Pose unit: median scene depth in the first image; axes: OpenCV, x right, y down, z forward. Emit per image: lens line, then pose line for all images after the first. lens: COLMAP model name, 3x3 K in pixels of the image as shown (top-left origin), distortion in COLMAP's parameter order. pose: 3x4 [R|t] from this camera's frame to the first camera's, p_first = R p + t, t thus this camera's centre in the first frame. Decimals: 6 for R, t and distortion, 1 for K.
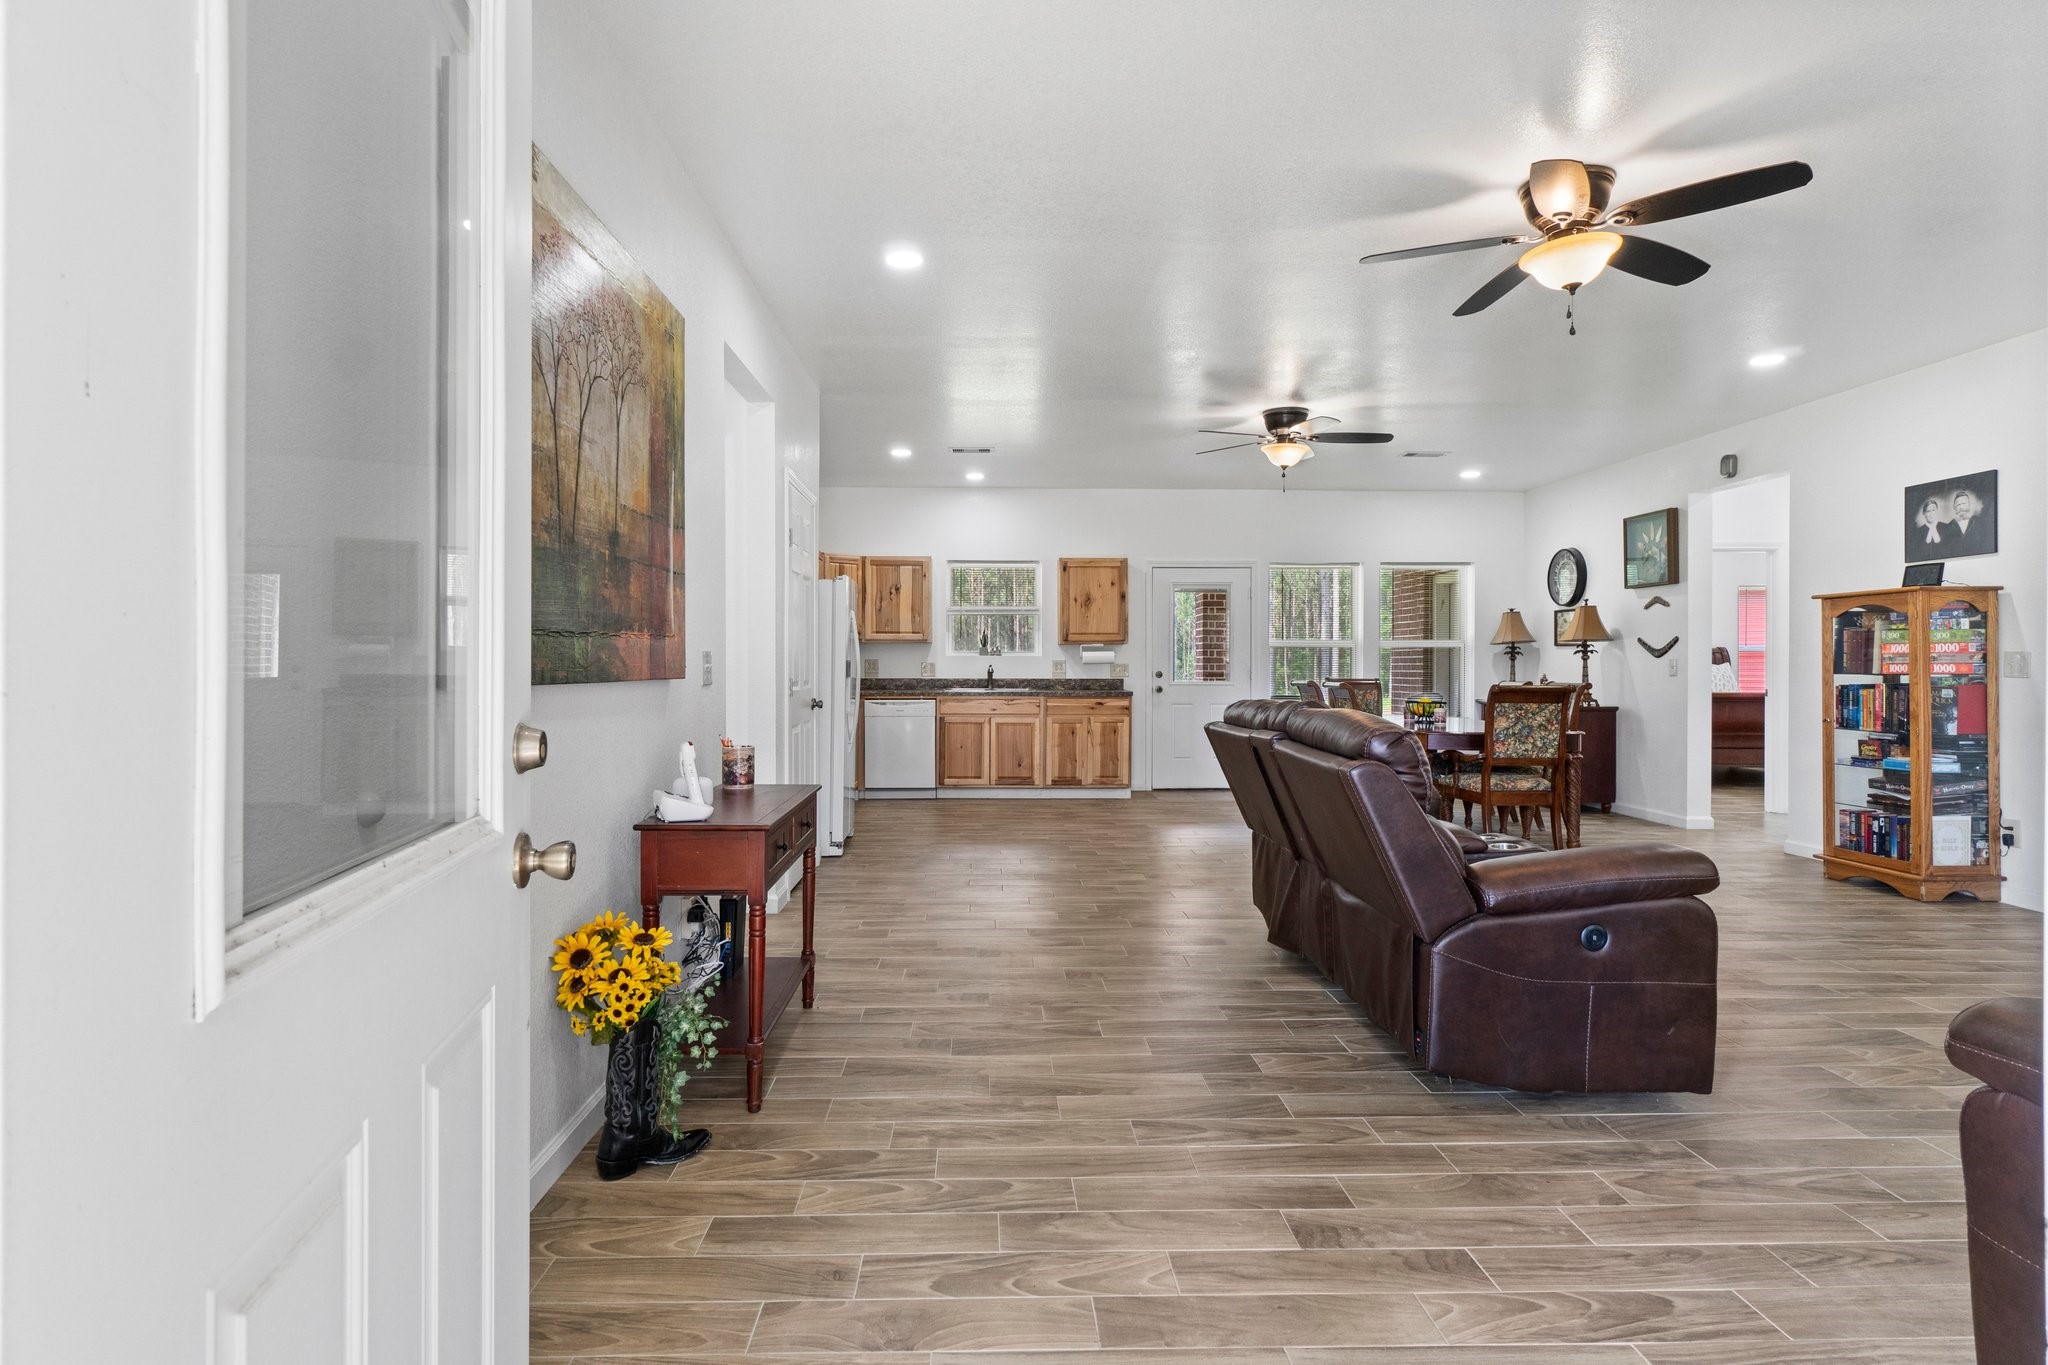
lens RADIAL K [[1058.3, 0, 1019.9], [0, 1058.3, 671.7], [0, 0, 1]] dist [0.000494, 0.000081]
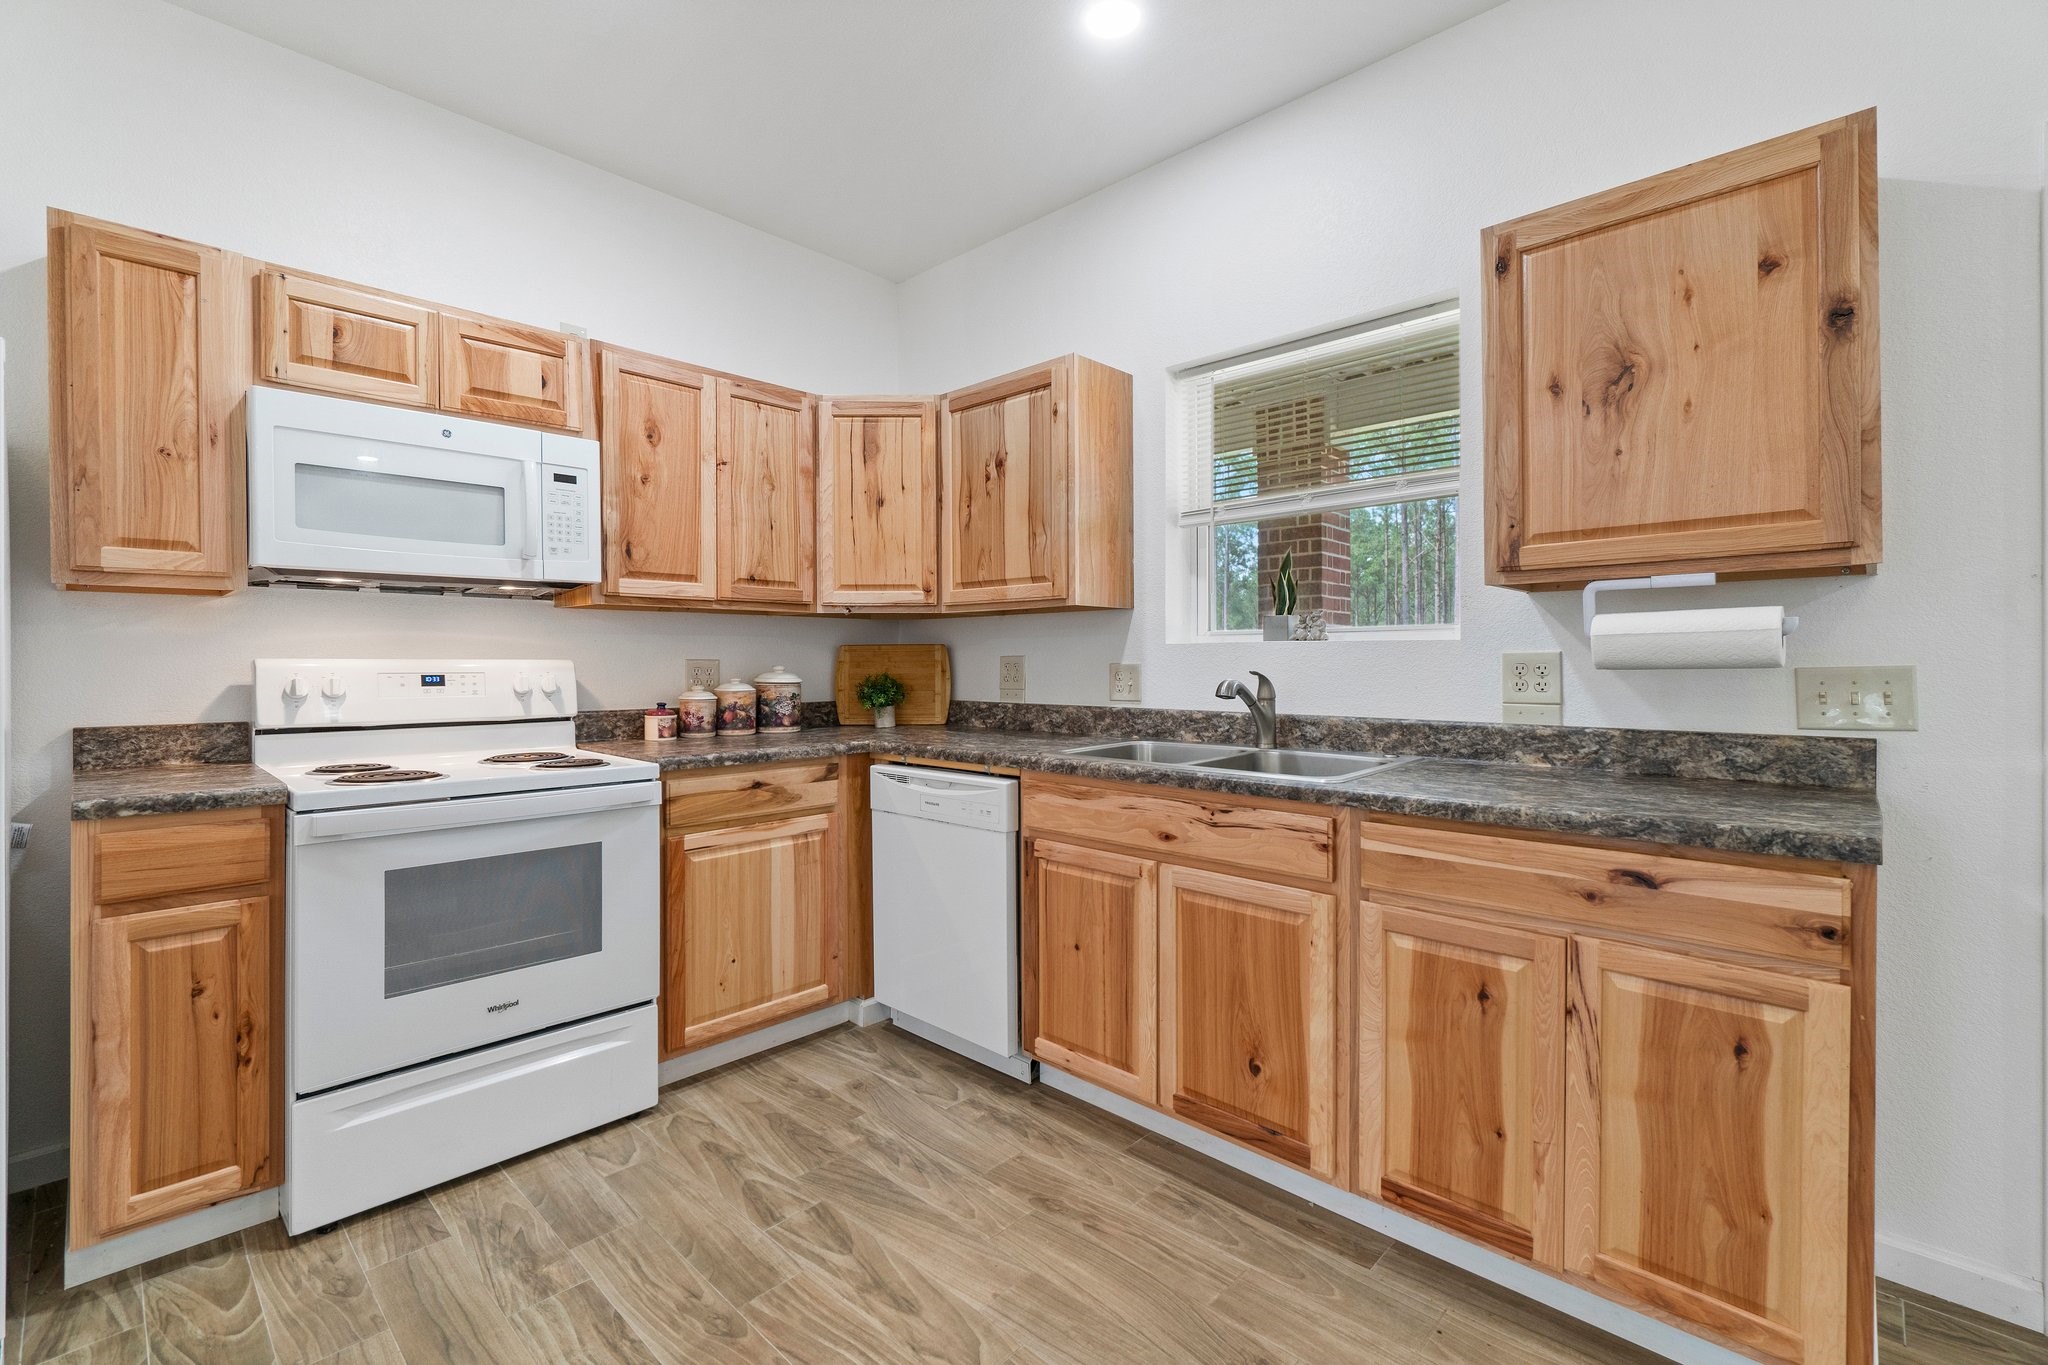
lens RADIAL K [[892.8, 0, 1011.7], [0, 892.8, 665.8], [0, 0, 1]] dist [-0.003138, 0.000083]
pose [[0.697301, -0.000067, -0.716778, 0.119925], [-0.003439, 0.999988, -0.003439, -0.007615], [0.716770, 0.004863, 0.697293, 0.866968]]
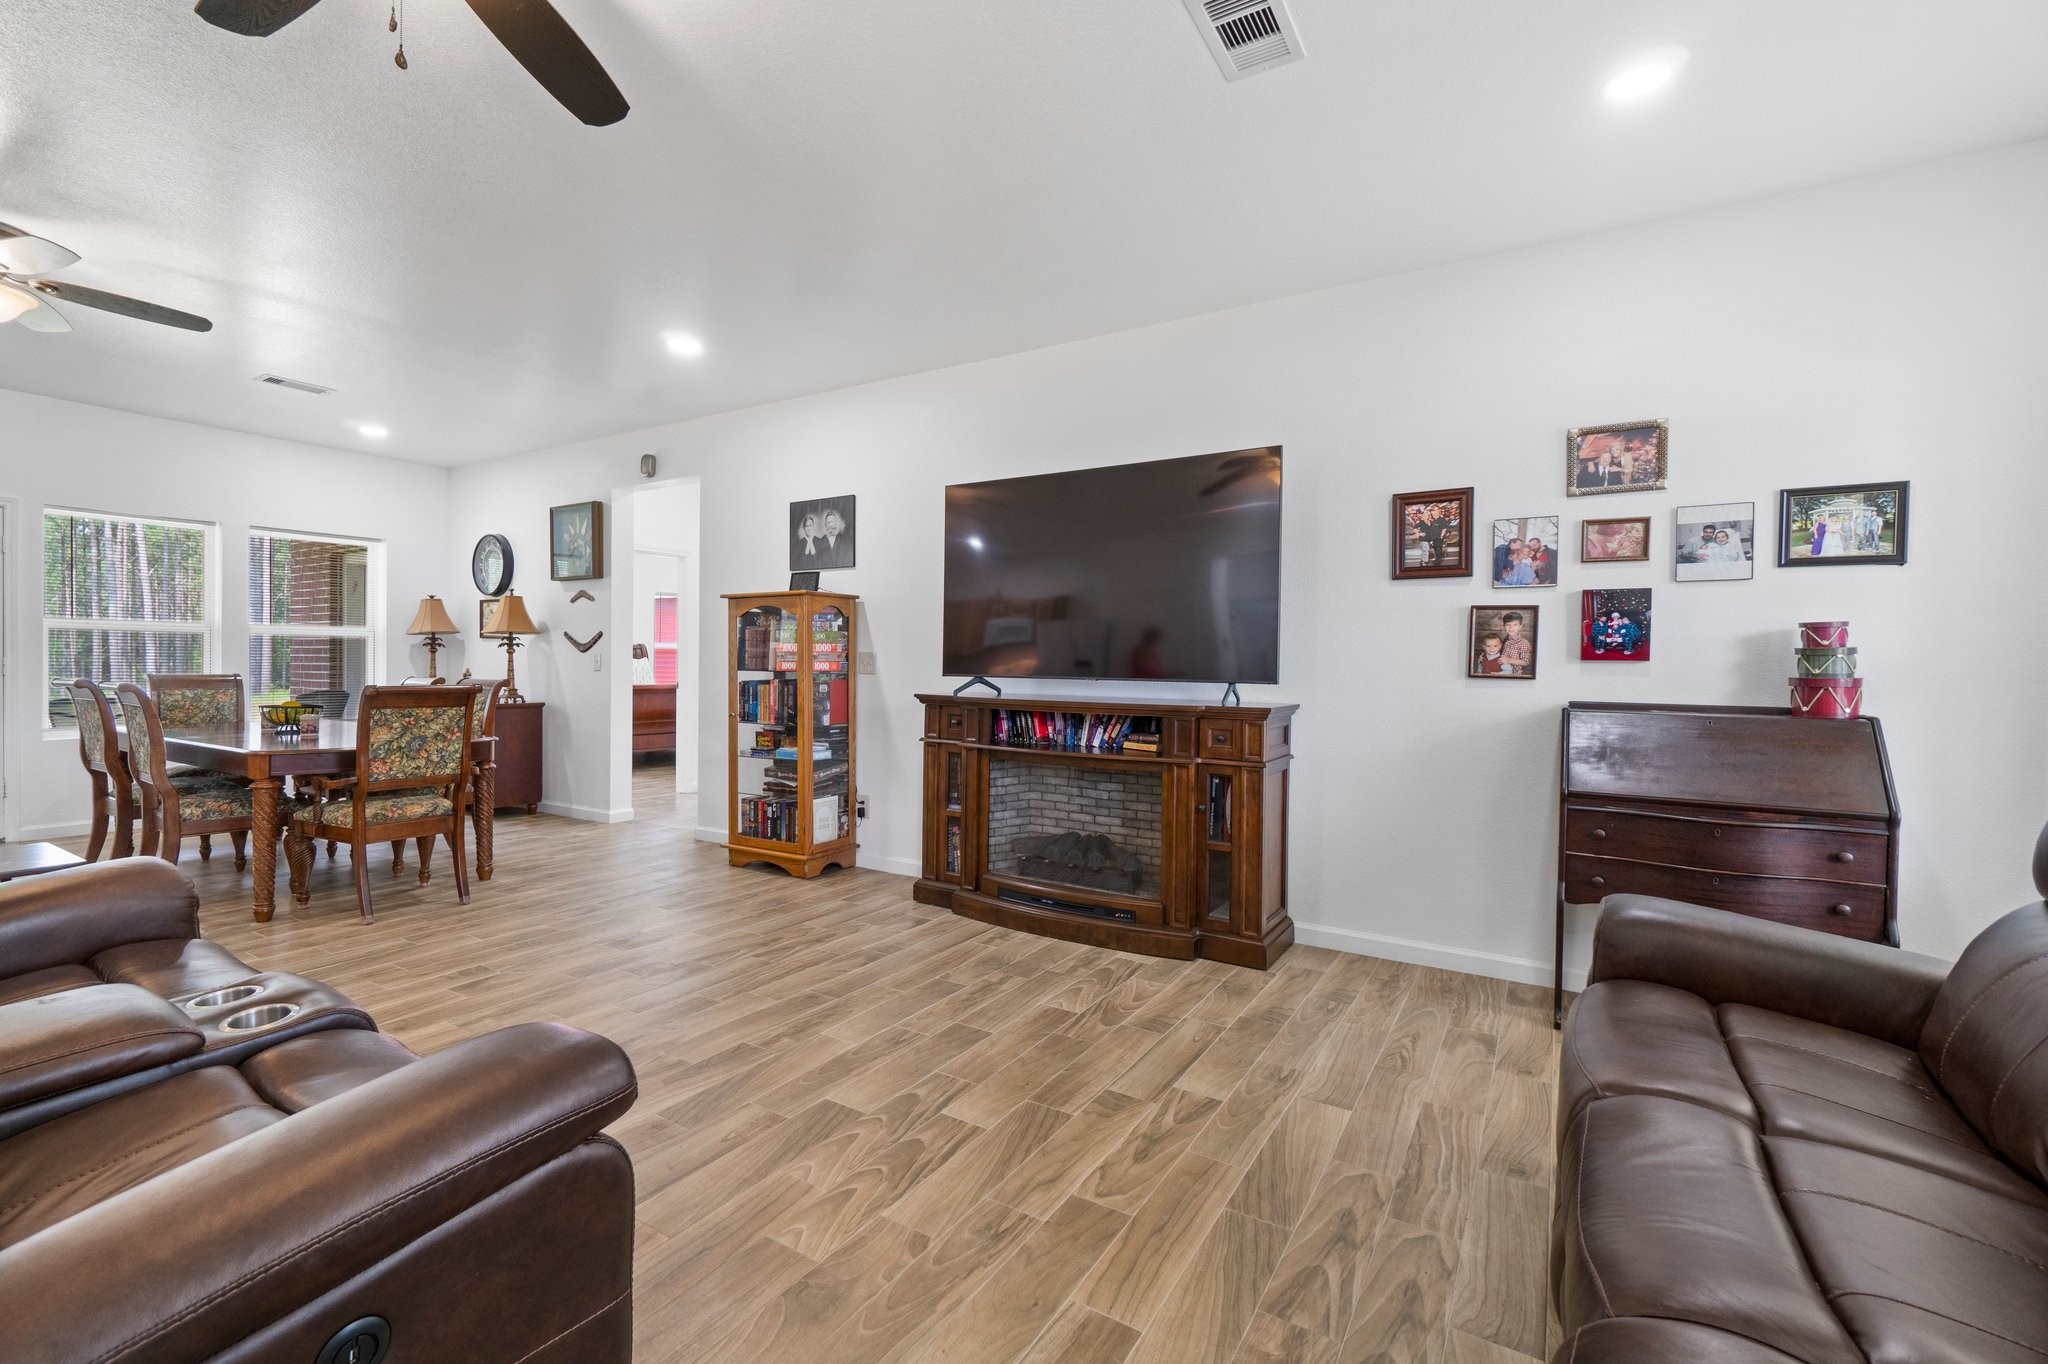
lens RADIAL K [[887.0, 0, 1008.1], [0, 887.0, 669.8], [0, 0, 1]] dist [-0.003757, -0.000483]
pose [[0.558739, -0.001460, 0.829343, 0.128964], [-0.004958, 0.999975, 0.005100, -0.002868], [-0.829329, -0.006962, 0.558717, 0.194622]]
